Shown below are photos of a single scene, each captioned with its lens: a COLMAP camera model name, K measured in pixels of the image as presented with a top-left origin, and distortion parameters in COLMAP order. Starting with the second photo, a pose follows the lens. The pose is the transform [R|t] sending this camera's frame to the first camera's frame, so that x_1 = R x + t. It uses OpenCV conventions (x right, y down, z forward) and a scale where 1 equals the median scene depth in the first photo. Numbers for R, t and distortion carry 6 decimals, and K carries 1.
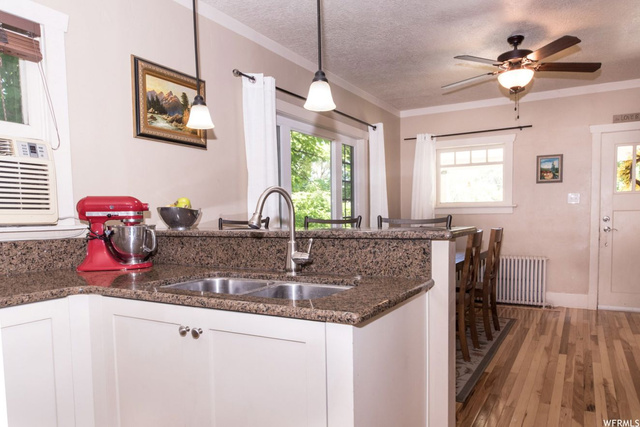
lens RADIAL K [[465.1, 0, 320.9], [0, 465.1, 217.0], [0, 0, 1]] dist [0.006644, 0.016552]
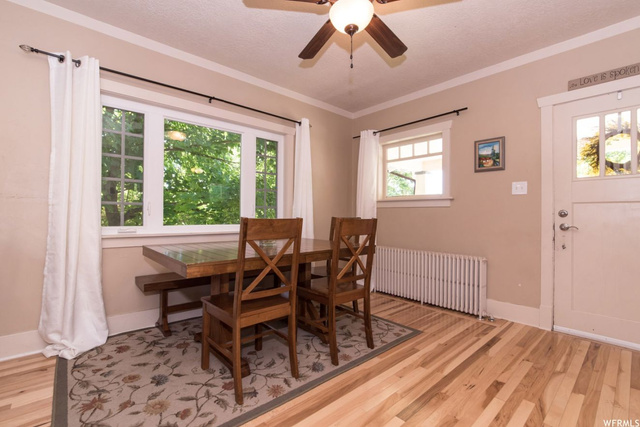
lens RADIAL K [[294.4, 0, 310.6], [0, 294.4, 200.5], [0, 0, 1]] dist [-0.002720, -0.001432]
pose [[0.945353, 0.006361, -0.325987, 0.357918], [-0.024001, 0.998455, -0.050118, 0.016317], [0.325165, 0.055203, 0.944045, 0.386026]]
